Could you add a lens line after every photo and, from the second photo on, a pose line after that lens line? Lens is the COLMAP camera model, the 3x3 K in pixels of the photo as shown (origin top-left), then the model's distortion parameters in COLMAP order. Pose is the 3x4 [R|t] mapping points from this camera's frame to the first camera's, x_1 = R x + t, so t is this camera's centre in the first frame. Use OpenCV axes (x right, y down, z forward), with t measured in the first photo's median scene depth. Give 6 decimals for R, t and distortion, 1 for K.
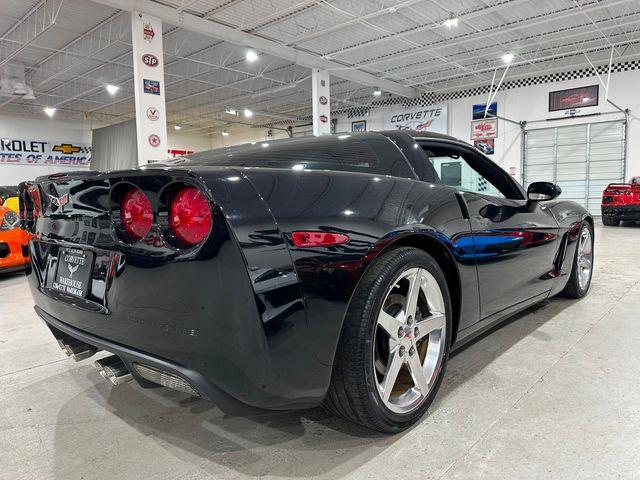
lens RADIAL K [[459.5, 0, 325.2], [0, 459.5, 241.3], [0, 0, 1]] dist [0.011882, -0.022972]
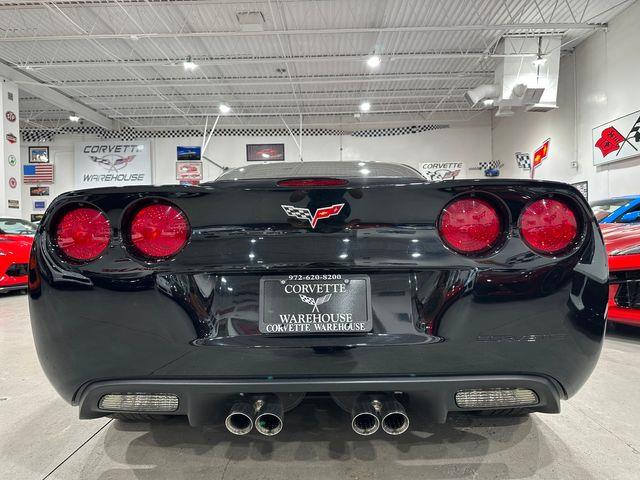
lens RADIAL K [[459.9, 0, 320.0], [0, 459.9, 240.0], [0, 0, 1]] dist [0.008107, -0.018714]
pose [[0.749676, -0.001872, 0.661802, -0.612253], [0.062819, 0.995682, -0.068345, 0.007560], [-0.658817, 0.092810, 0.746557, 0.244458]]
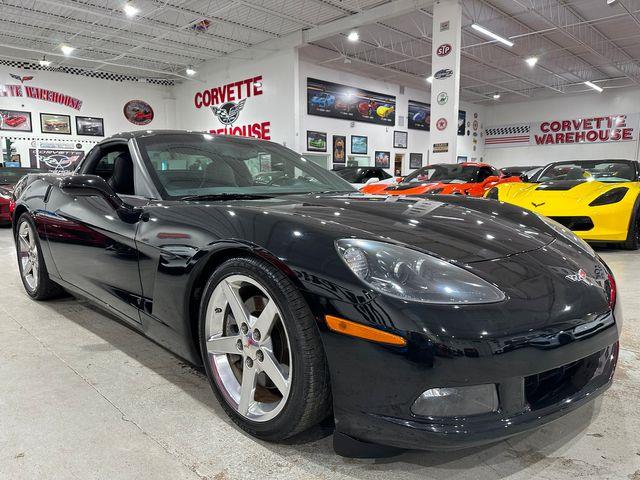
lens RADIAL K [[459.5, 0, 325.2], [0, 459.5, 241.3], [0, 0, 1]] dist [0.011882, -0.022972]
pose [[-0.053022, 0.140909, -0.988602, 1.071004], [-0.100699, 0.984193, 0.145682, -0.140307], [0.993503, 0.107275, -0.037995, 1.196128]]
